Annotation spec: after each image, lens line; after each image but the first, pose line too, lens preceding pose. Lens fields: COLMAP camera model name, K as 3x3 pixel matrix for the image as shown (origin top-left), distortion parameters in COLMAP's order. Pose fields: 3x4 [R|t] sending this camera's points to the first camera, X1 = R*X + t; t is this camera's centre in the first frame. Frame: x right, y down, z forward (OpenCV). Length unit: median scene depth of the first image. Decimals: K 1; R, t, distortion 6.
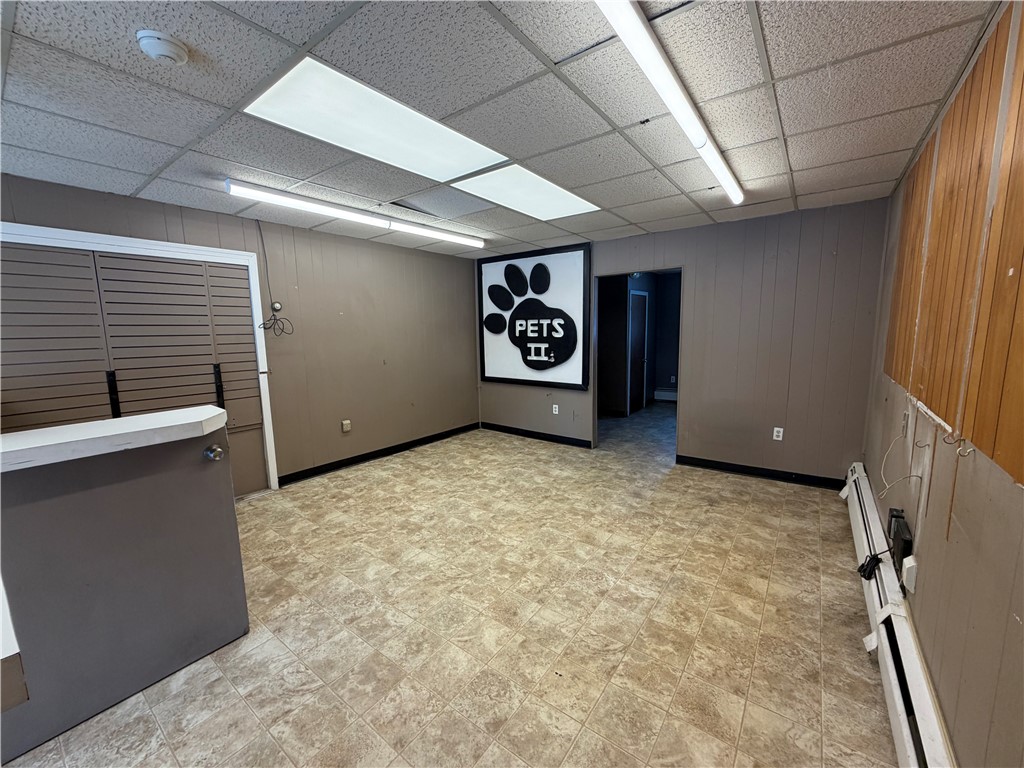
lens RADIAL K [[407.7, 0, 510.1], [0, 407.7, 384.5], [0, 0, 1]] dist [0.000540, -0.000027]
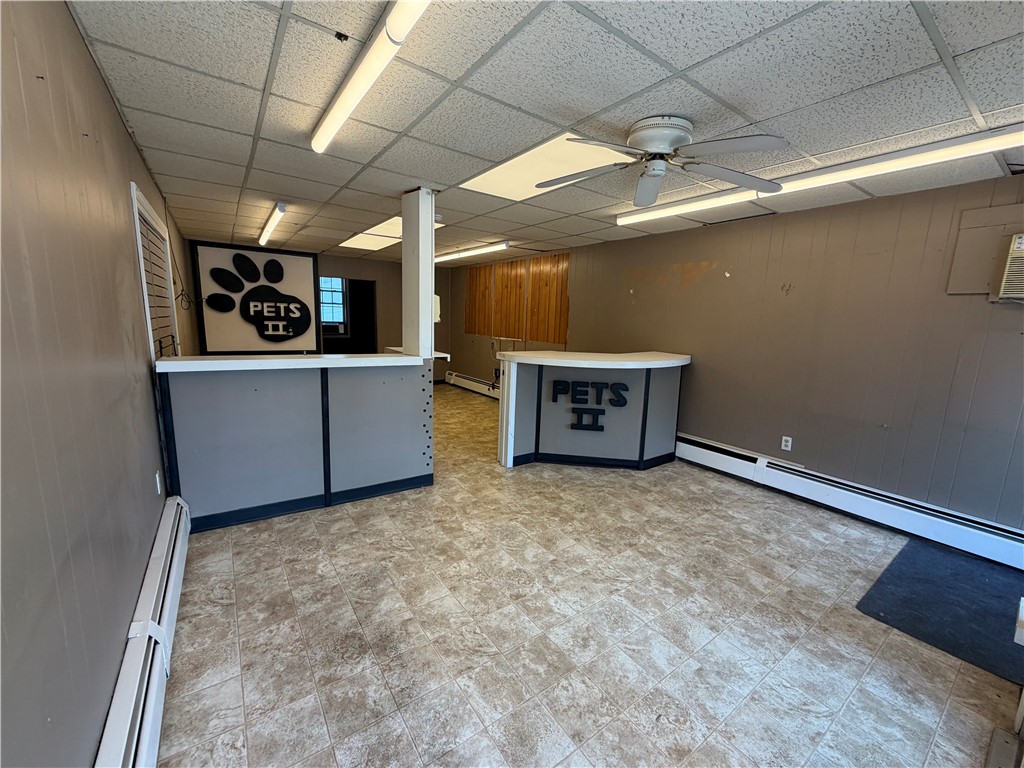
lens RADIAL K [[407.7, 0, 510.1], [0, 407.7, 384.5], [0, 0, 1]] dist [0.000540, -0.000027]
pose [[0.302748, -0.128546, 0.944362, -1.364442], [0.092042, 0.990174, 0.105275, 0.042064], [-0.948616, 0.055049, 0.311605, -0.136064]]
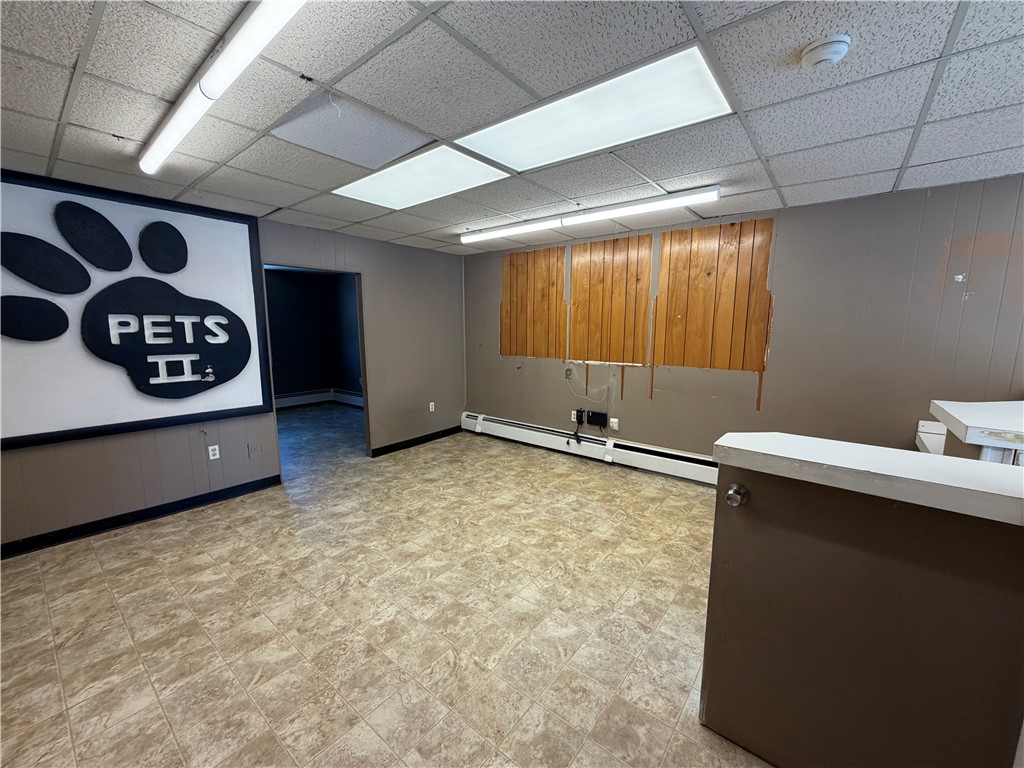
lens RADIAL K [[407.7, 0, 510.1], [0, 407.7, 384.5], [0, 0, 1]] dist [0.000540, -0.000027]
pose [[0.035491, -0.125742, 0.991428, -0.746799], [0.134247, 0.983661, 0.119951, -0.090672], [-0.990312, 0.128839, 0.051792, 0.688216]]
